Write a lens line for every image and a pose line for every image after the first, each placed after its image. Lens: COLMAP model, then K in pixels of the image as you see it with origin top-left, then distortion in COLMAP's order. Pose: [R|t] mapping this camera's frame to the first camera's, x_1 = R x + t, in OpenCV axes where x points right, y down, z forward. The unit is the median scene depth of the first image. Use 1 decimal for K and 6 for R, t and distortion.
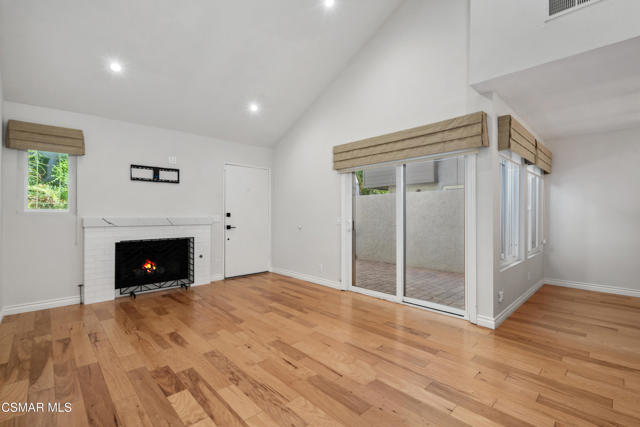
lens RADIAL K [[292.4, 0, 320.0], [0, 292.4, 213.5], [0, 0, 1]] dist [-0.000450, 0.000039]
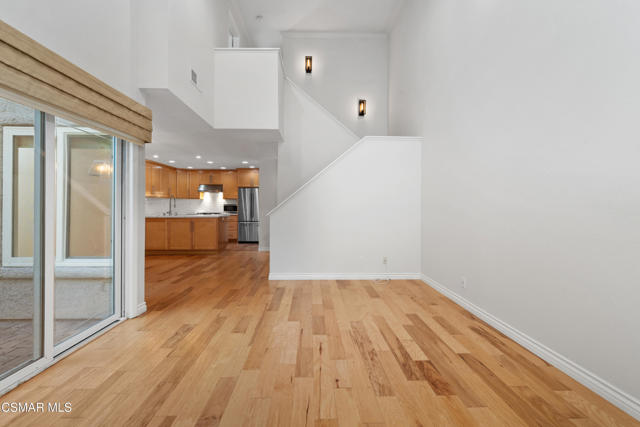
lens RADIAL K [[292.4, 0, 320.0], [0, 292.4, 213.5], [0, 0, 1]] dist [-0.000450, 0.000039]
pose [[-0.747793, -0.016375, 0.663730, -0.848057], [-0.006257, 0.999825, 0.017617, 0.006759], [-0.663902, 0.009021, -0.747765, 1.904952]]
